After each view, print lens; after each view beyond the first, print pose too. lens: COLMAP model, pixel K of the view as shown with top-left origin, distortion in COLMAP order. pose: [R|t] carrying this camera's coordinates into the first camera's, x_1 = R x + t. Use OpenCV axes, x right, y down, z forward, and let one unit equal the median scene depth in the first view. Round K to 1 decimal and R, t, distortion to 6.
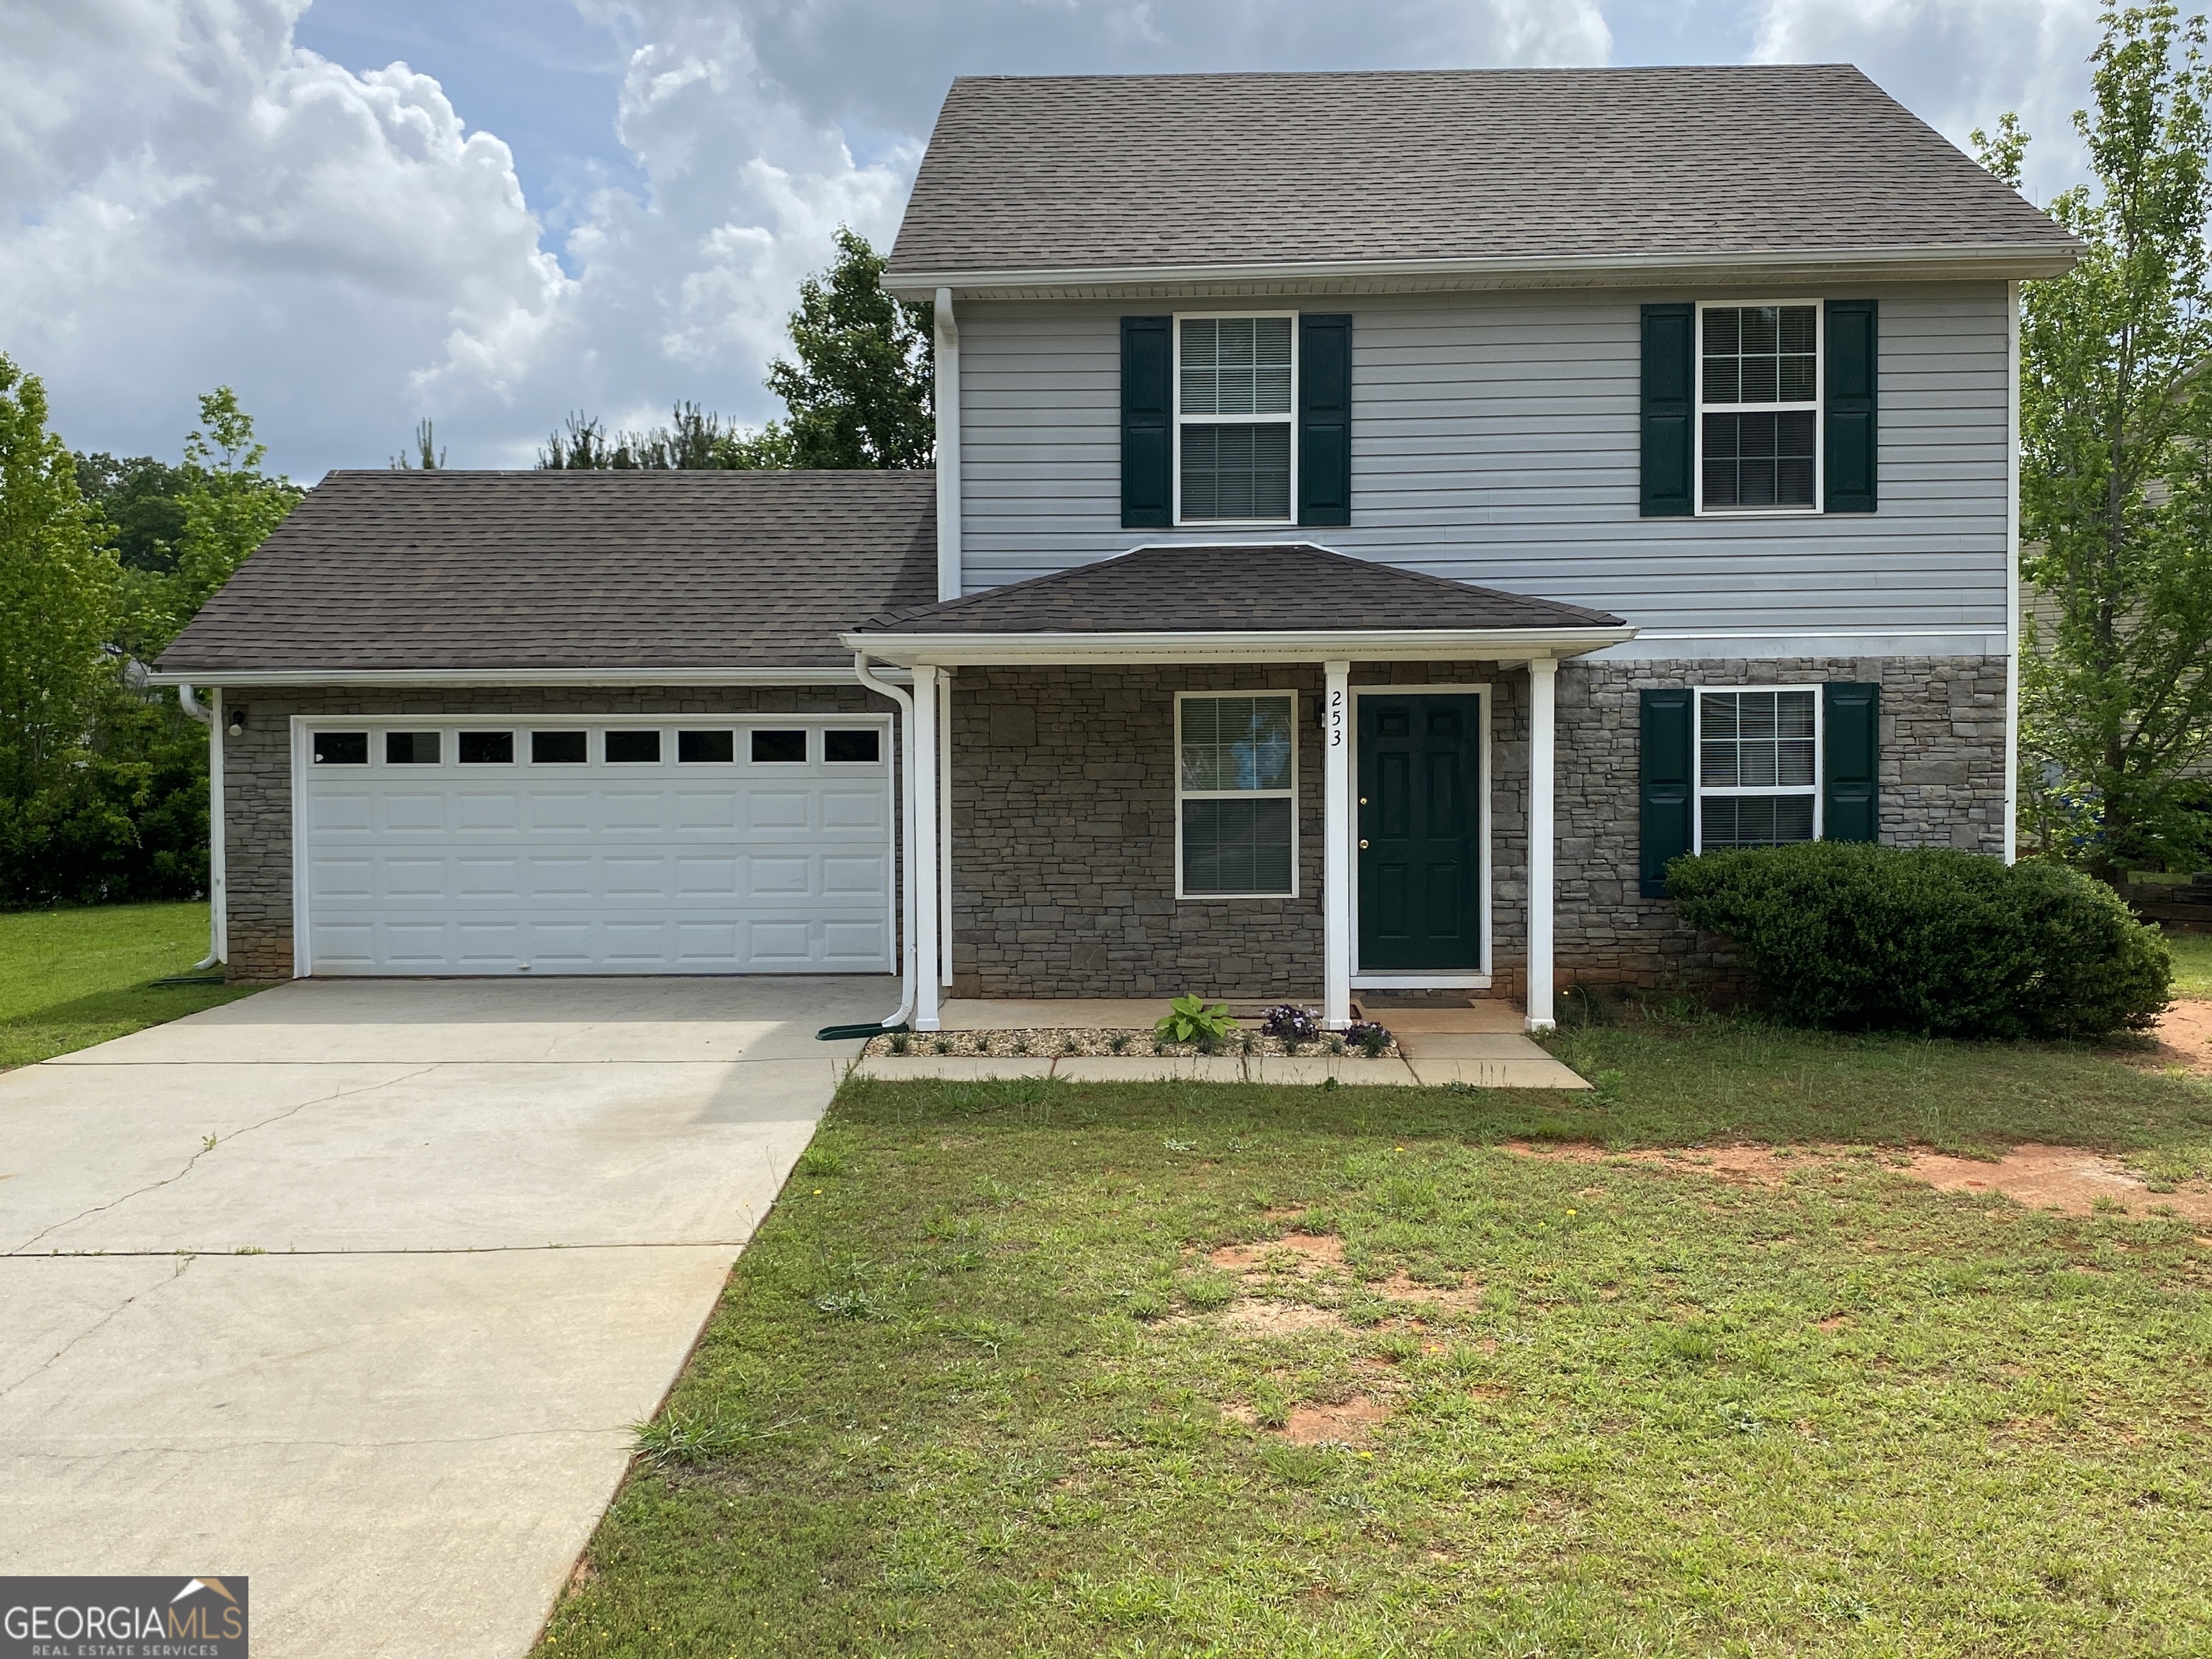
lens RADIAL K [[2033.0, 0, 1077.8], [0, 2033.0, 824.7], [0, 0, 1]] dist [0.191213, -0.574709]
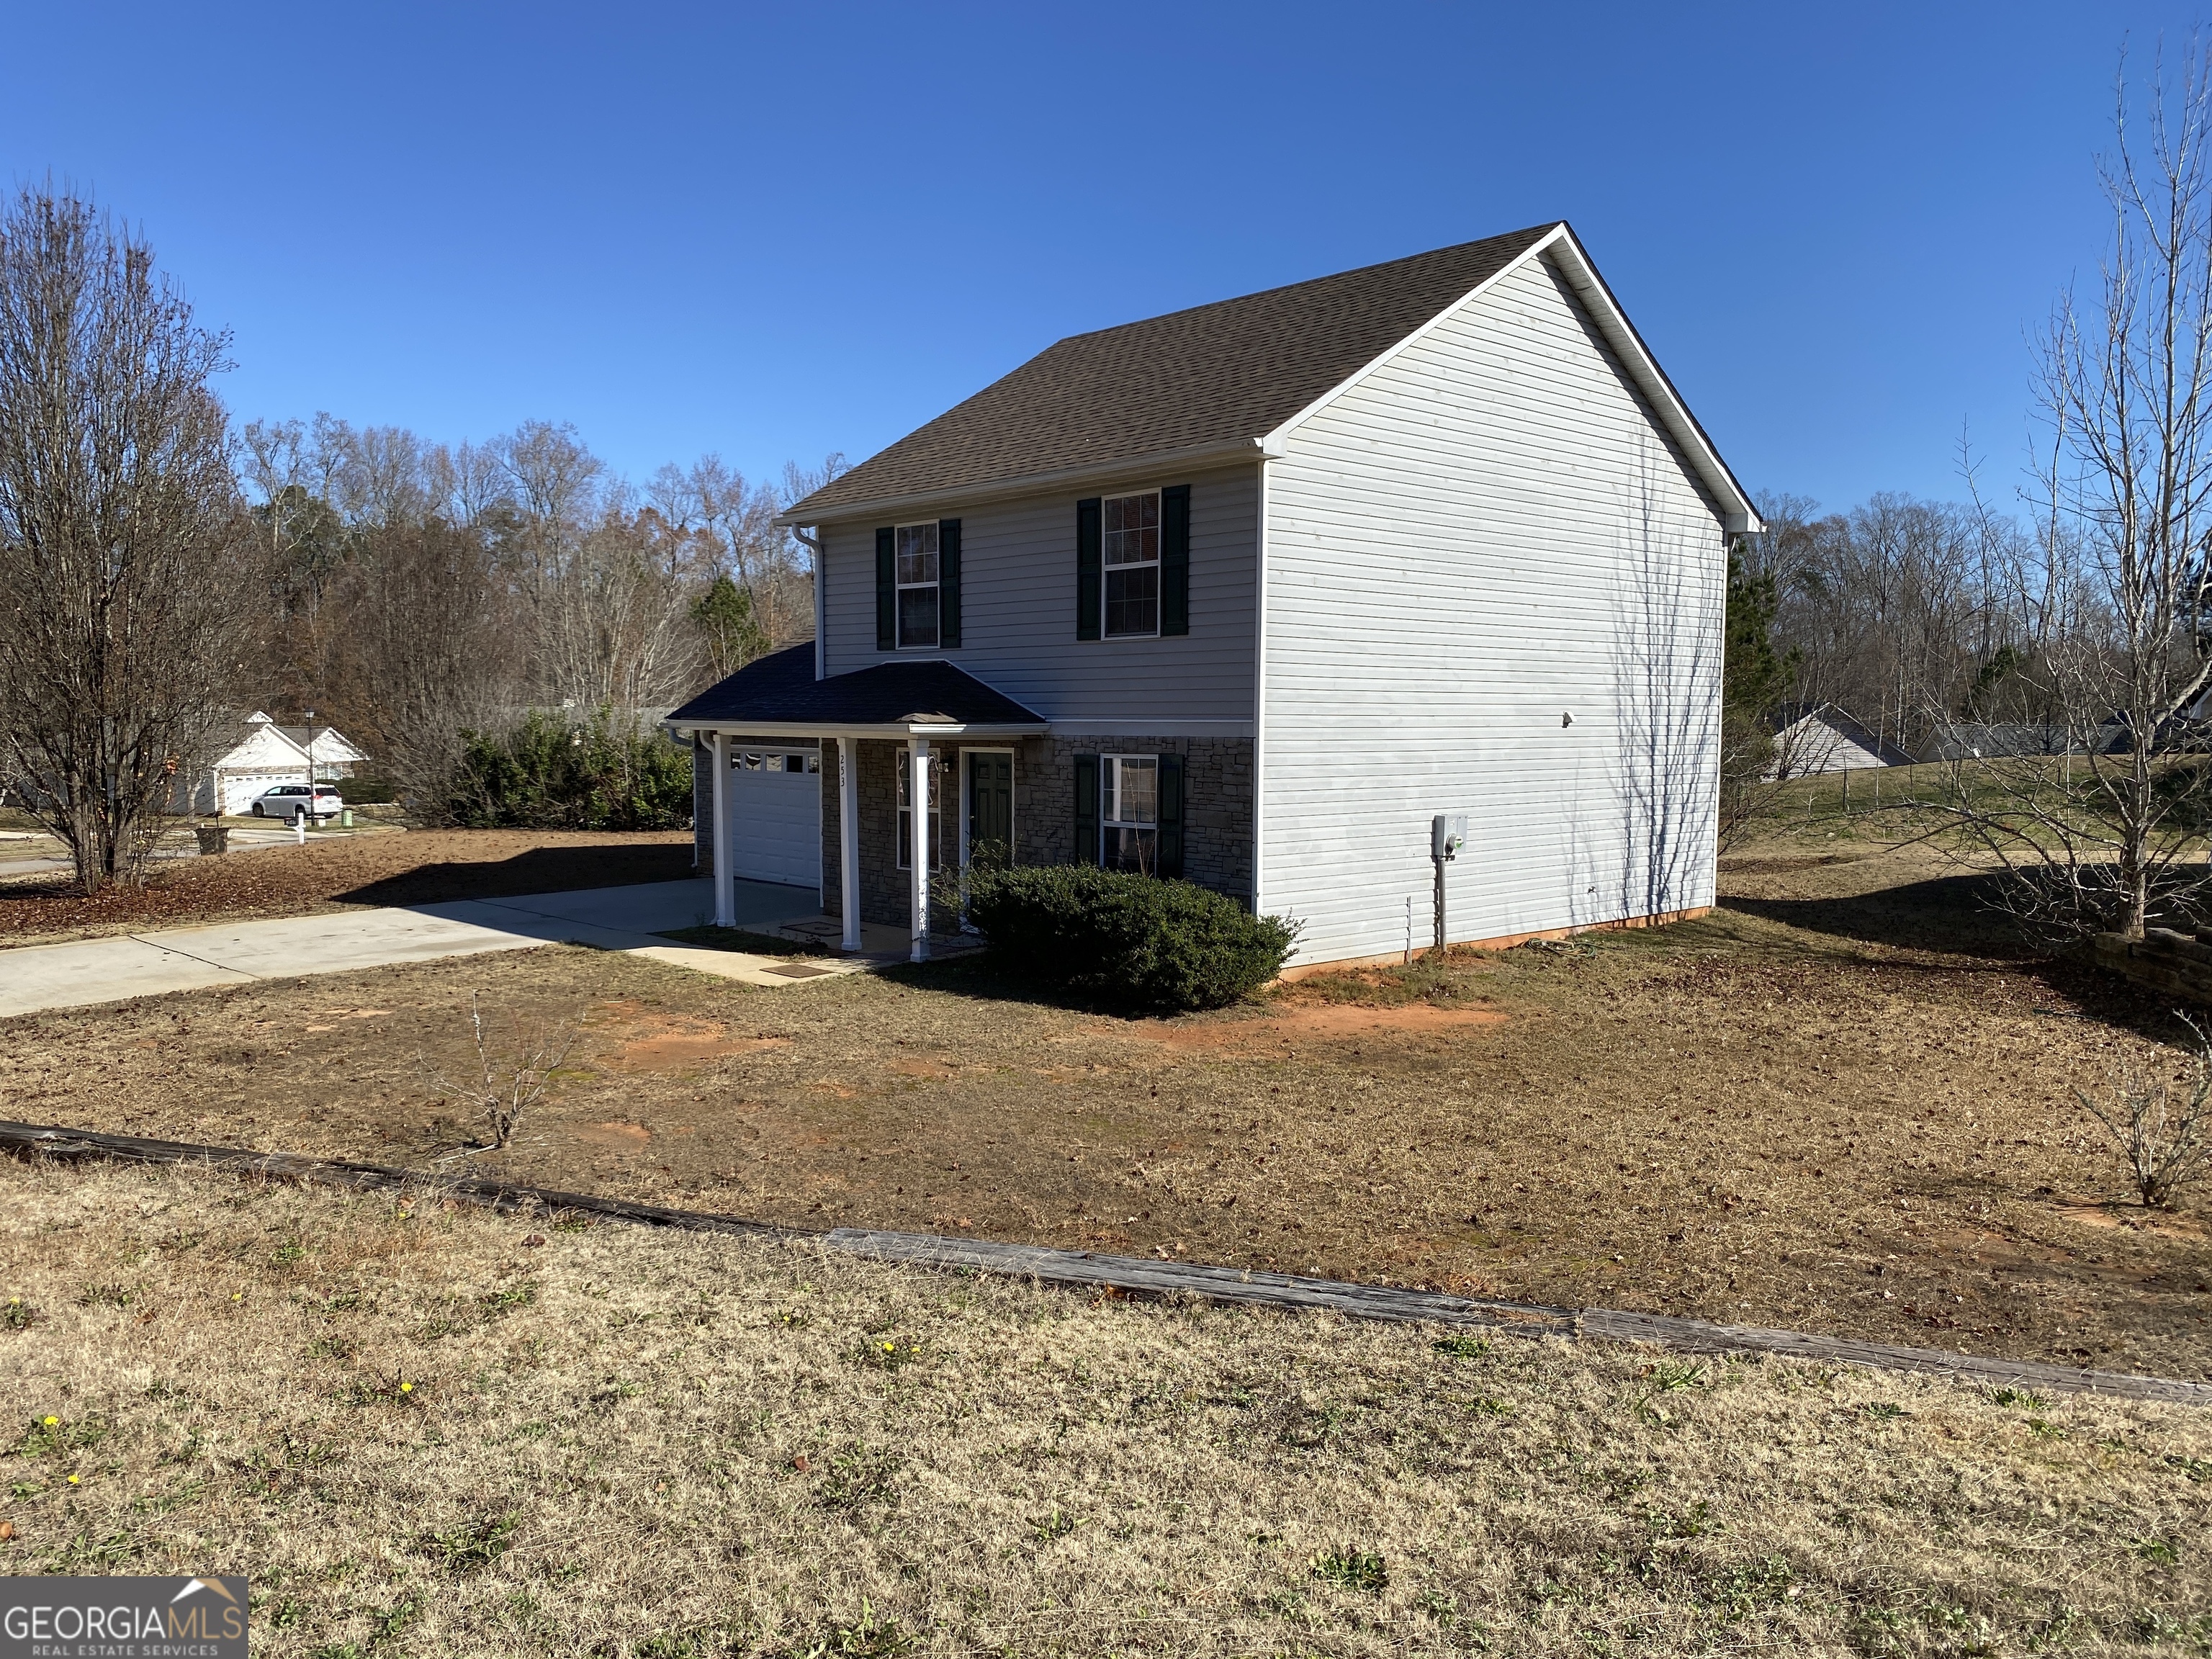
lens RADIAL K [[1653.5, 0, 1070.4], [0, 1653.5, 828.7], [0, 0, 1]] dist [0.195315, -0.520650]
pose [[0.713776, 0.058293, -0.697944, 1.117991], [-0.046567, 0.998275, 0.035754, -0.054132], [0.698824, 0.006981, 0.715259, 0.117889]]
